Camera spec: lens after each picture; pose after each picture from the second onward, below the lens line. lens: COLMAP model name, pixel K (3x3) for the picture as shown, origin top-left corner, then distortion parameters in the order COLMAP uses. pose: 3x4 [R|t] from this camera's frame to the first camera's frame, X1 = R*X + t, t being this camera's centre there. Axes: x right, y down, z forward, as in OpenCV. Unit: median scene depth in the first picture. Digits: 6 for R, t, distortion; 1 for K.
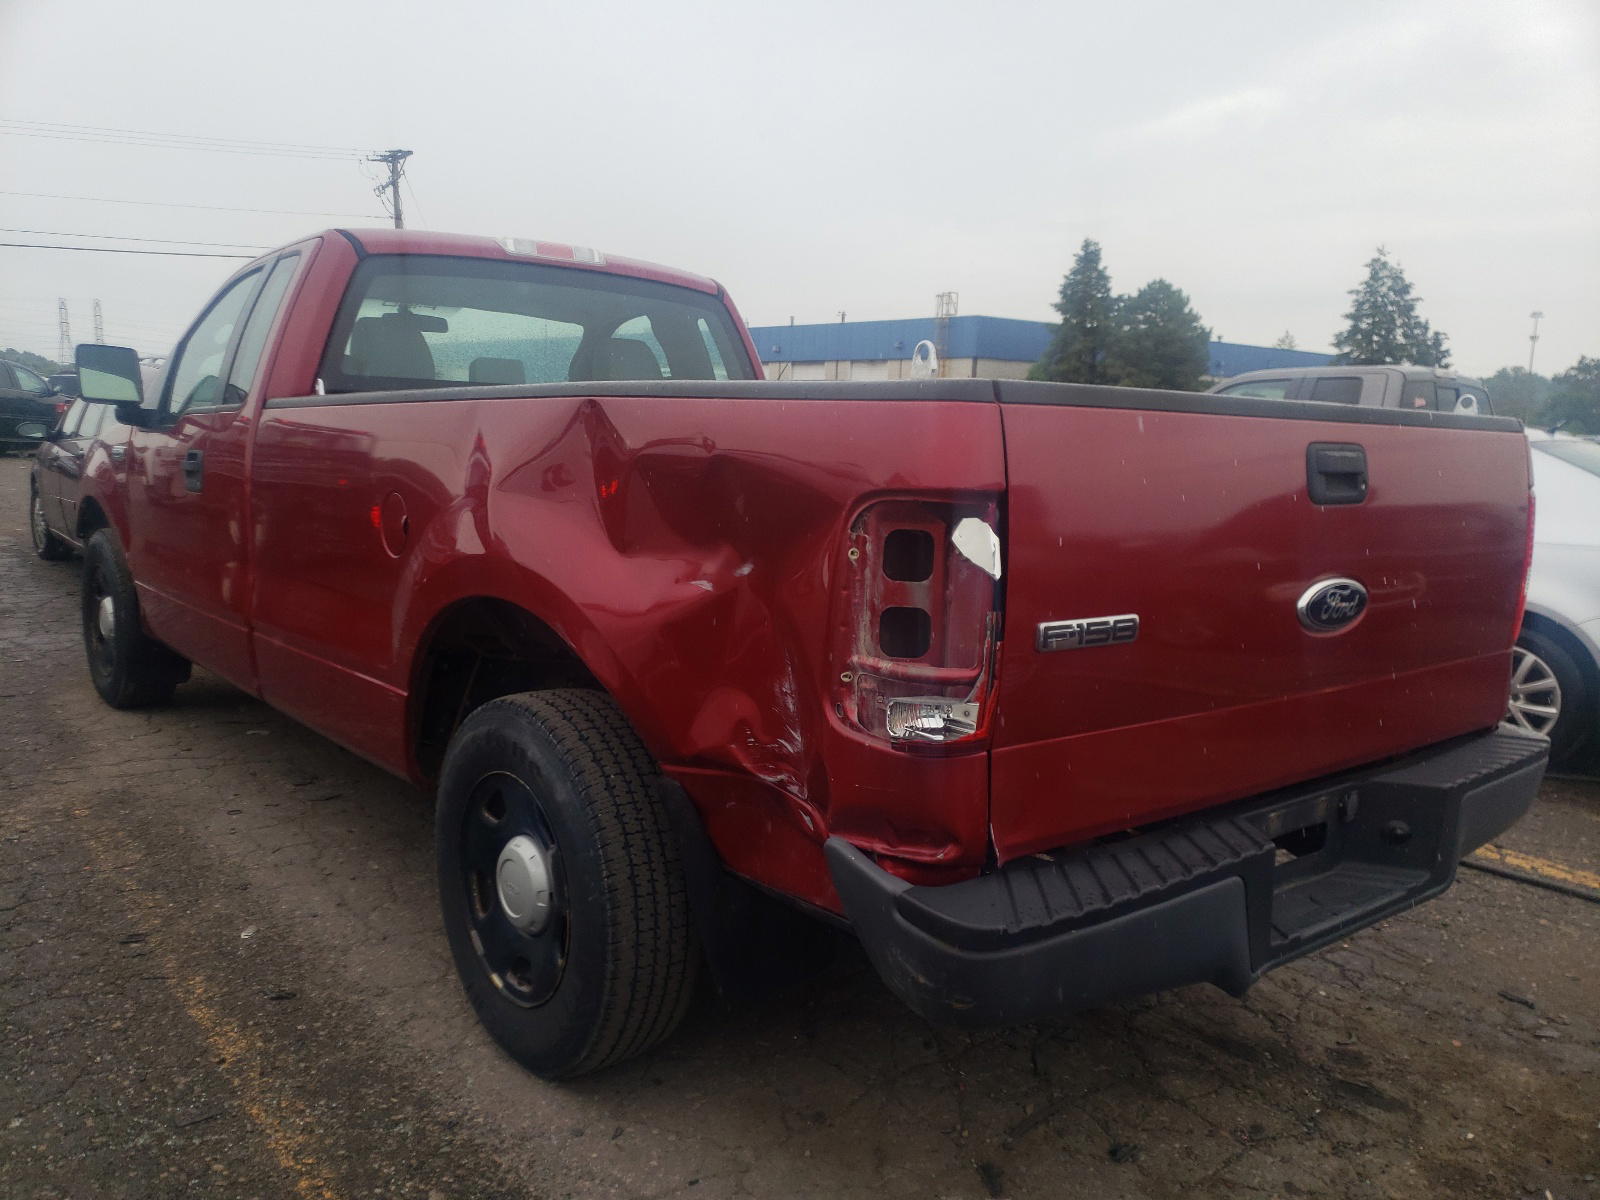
lens RADIAL K [[1280.9, 0, 800.0], [0, 1280.9, 600.0], [0, 0, 1]] dist [0.000545, -0.000452]
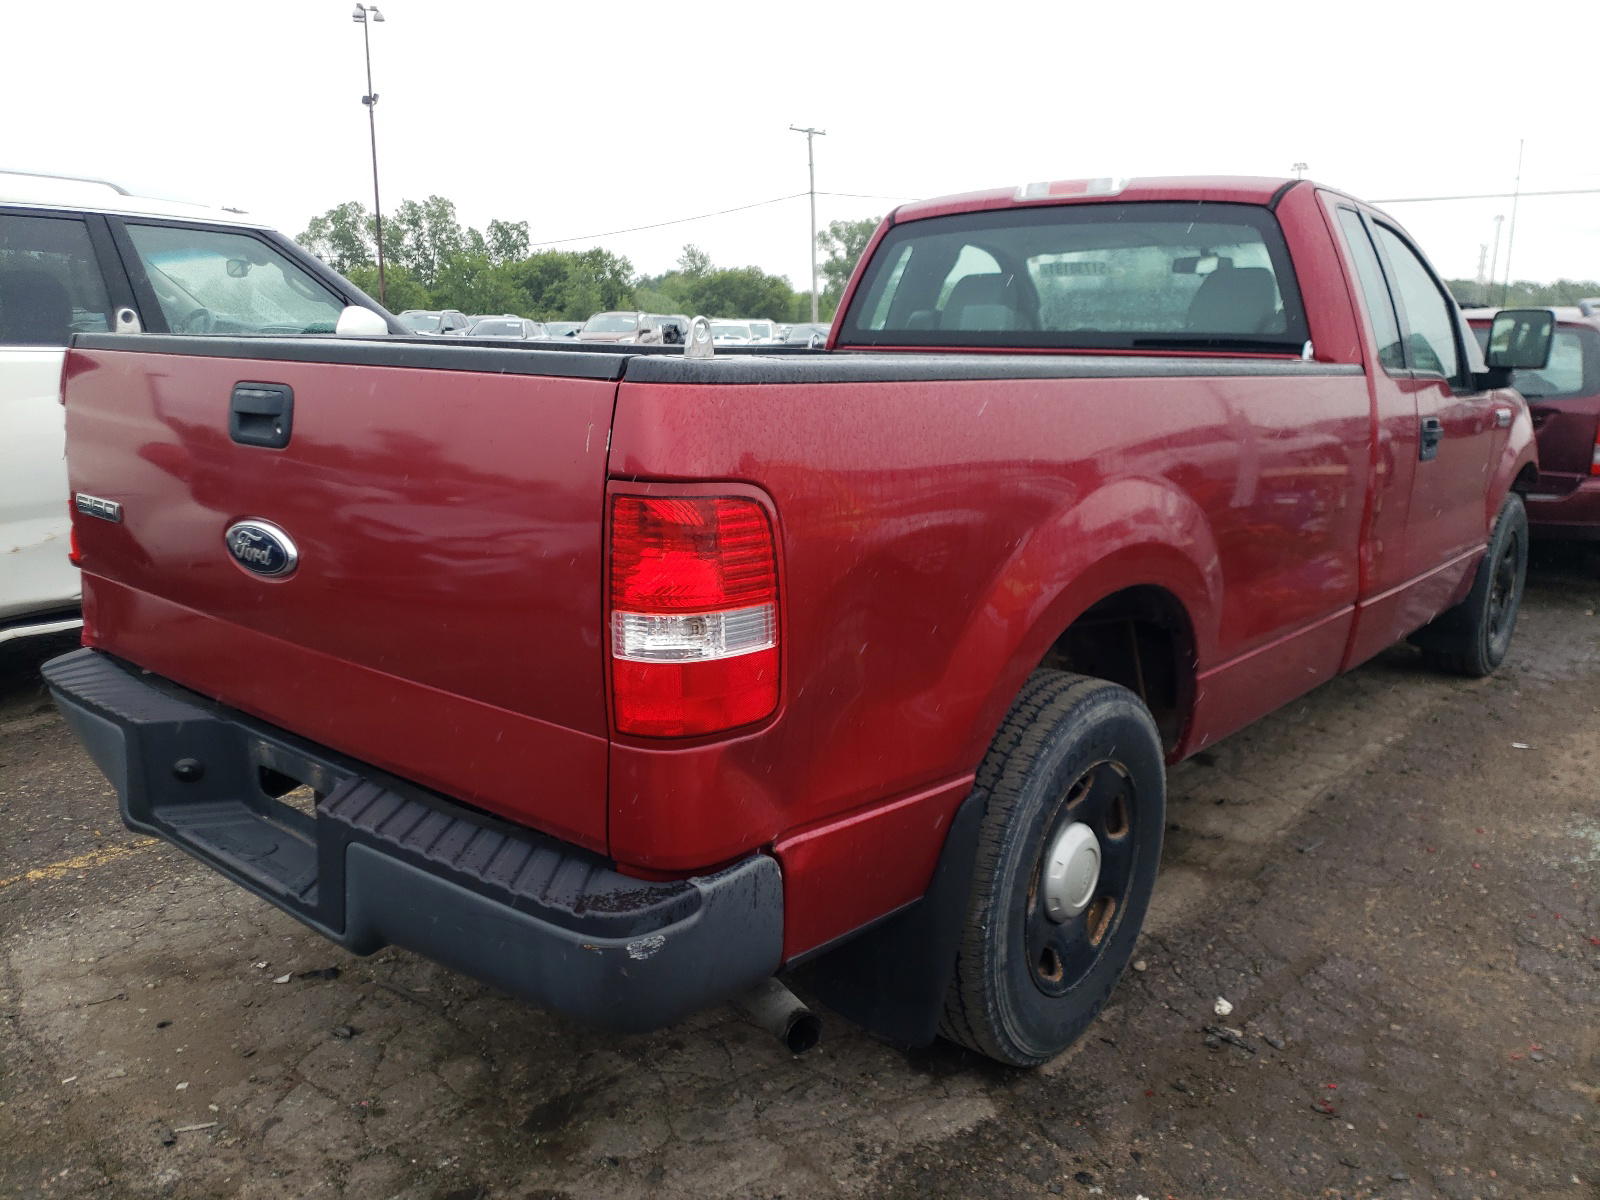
lens RADIAL K [[1261.7, 0, 802.8], [0, 1261.7, 592.8], [0, 0, 1]] dist [0.029705, 0.001096]
pose [[0.171870, 0.172204, -0.969952, 1.428872], [-0.138607, 0.979036, 0.149256, -0.164925], [0.975320, 0.108790, 0.192135, 1.224016]]
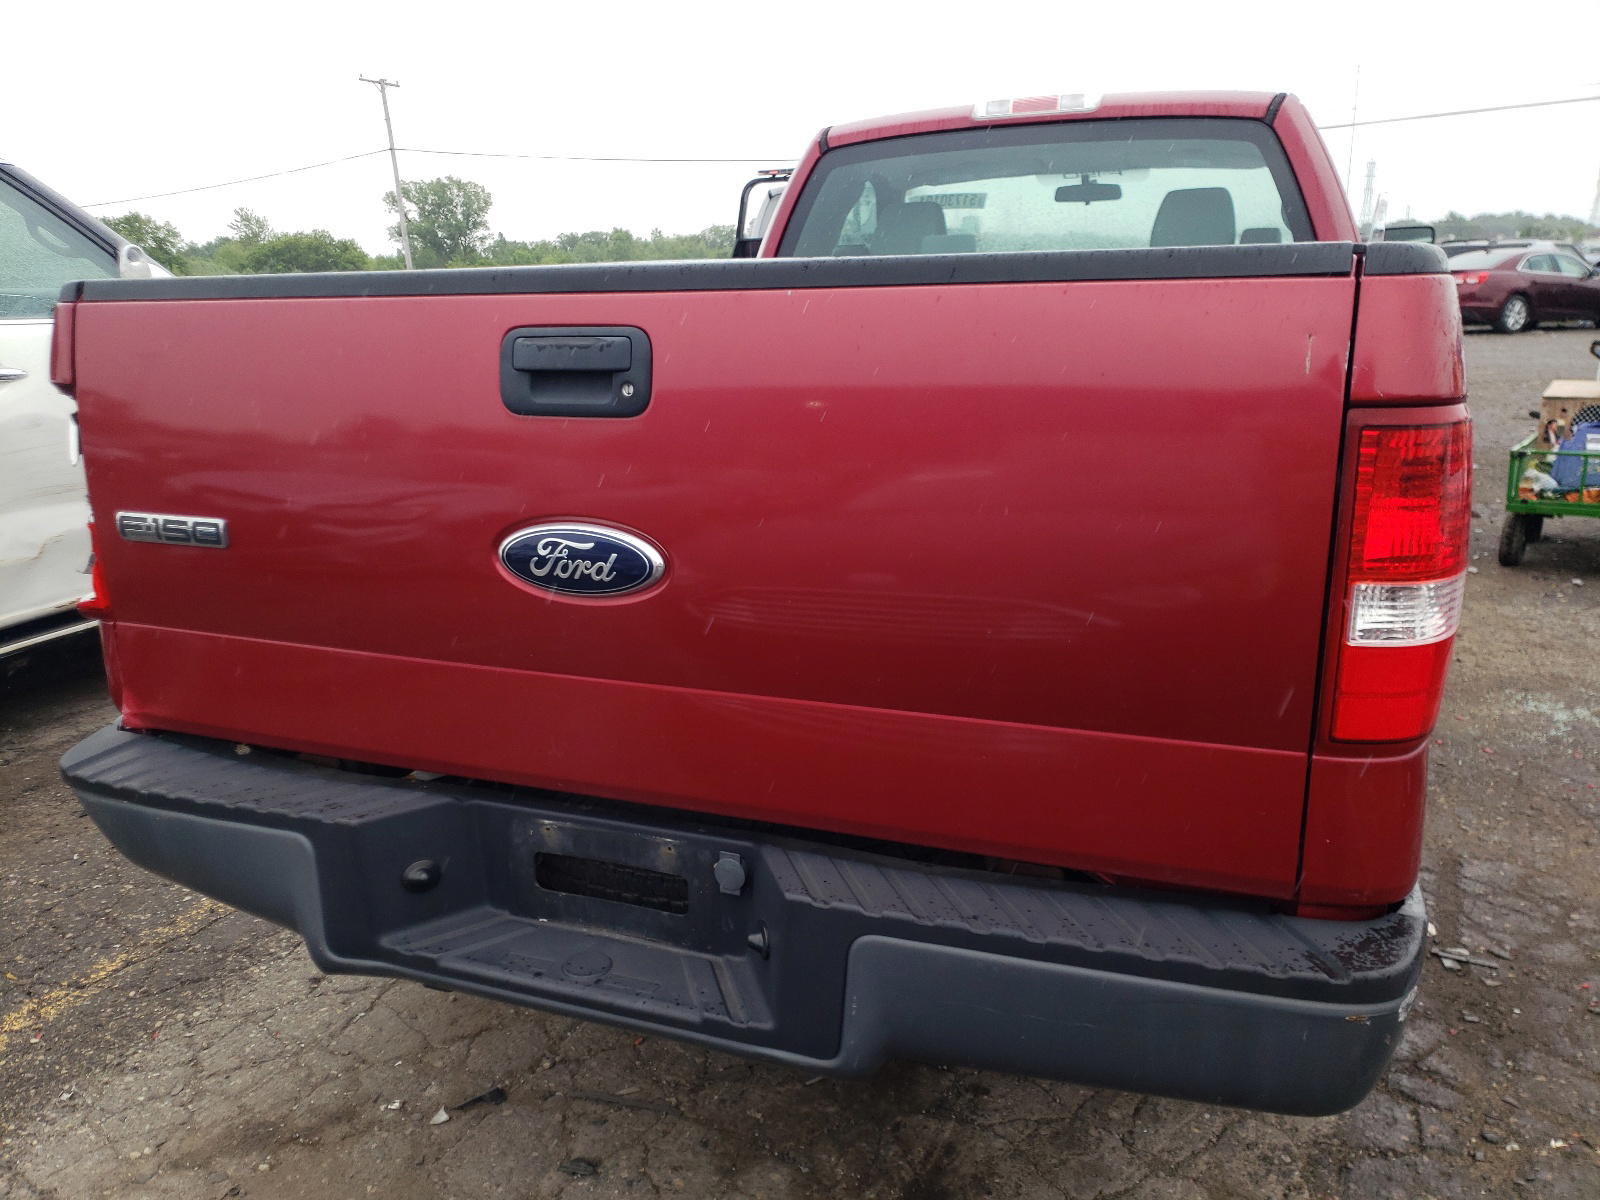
lens RADIAL K [[1244.4, 0, 794.7], [0, 1244.4, 603.4], [0, 0, 1]] dist [0.023964, -0.005621]
pose [[0.470616, 0.174689, -0.864873, 1.067397], [-0.077879, 0.984603, 0.156495, -0.088694], [0.878895, -0.006294, 0.476974, 0.782329]]
